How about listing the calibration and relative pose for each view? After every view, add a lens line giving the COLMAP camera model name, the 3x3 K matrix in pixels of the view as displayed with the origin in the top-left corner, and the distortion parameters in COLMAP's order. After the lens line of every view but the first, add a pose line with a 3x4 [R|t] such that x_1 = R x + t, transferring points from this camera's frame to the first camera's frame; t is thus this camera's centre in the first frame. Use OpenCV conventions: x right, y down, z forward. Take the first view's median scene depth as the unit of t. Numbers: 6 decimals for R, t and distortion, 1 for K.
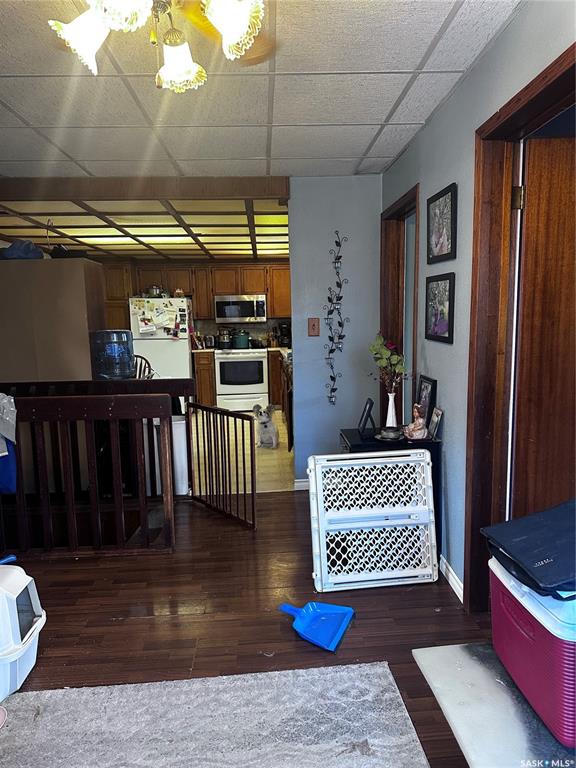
lens RADIAL K [[545.9, 0, 302.2], [0, 545.9, 389.0], [0, 0, 1]] dist [0.047291, -0.045868]
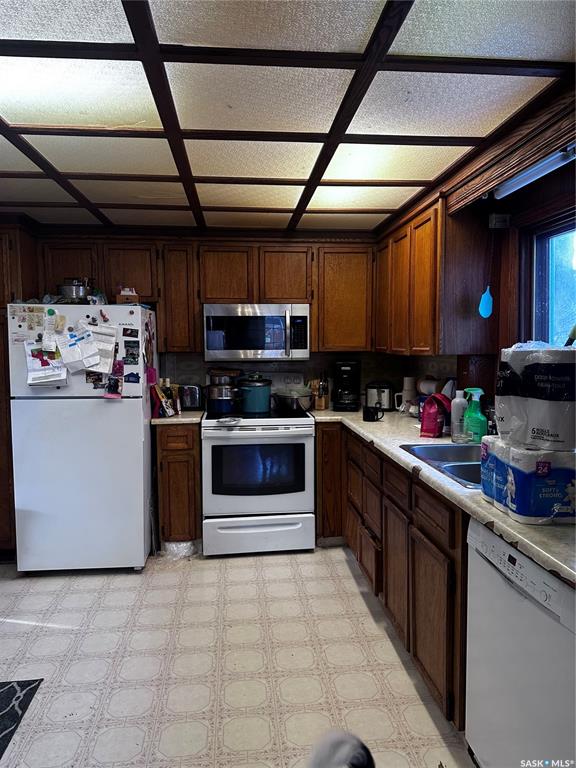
lens RADIAL K [[545.9, 0, 286.3], [0, 545.9, 379.9], [0, 0, 1]] dist [0.047291, -0.045868]
pose [[0.999692, 0.013342, 0.020924, -0.105208], [-0.011958, 0.997817, -0.064945, -0.080279], [-0.021745, 0.064675, 0.997669, 0.570348]]
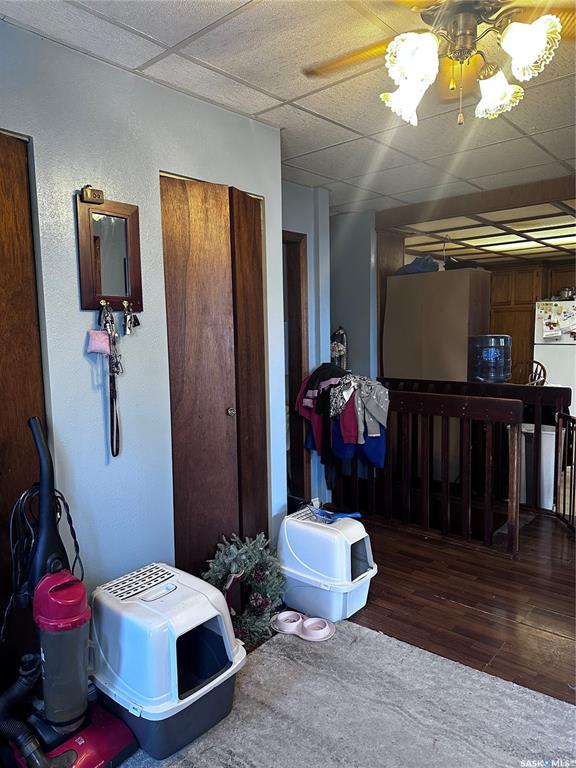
lens RADIAL K [[545.9, 0, 286.5], [0, 545.9, 390.4], [0, 0, 1]] dist [0.047291, -0.045868]
pose [[0.718951, 0.086635, -0.689640, 0.054815], [-0.088866, 0.995516, 0.032417, -0.001203], [0.689356, 0.037979, 0.723427, -0.007976]]
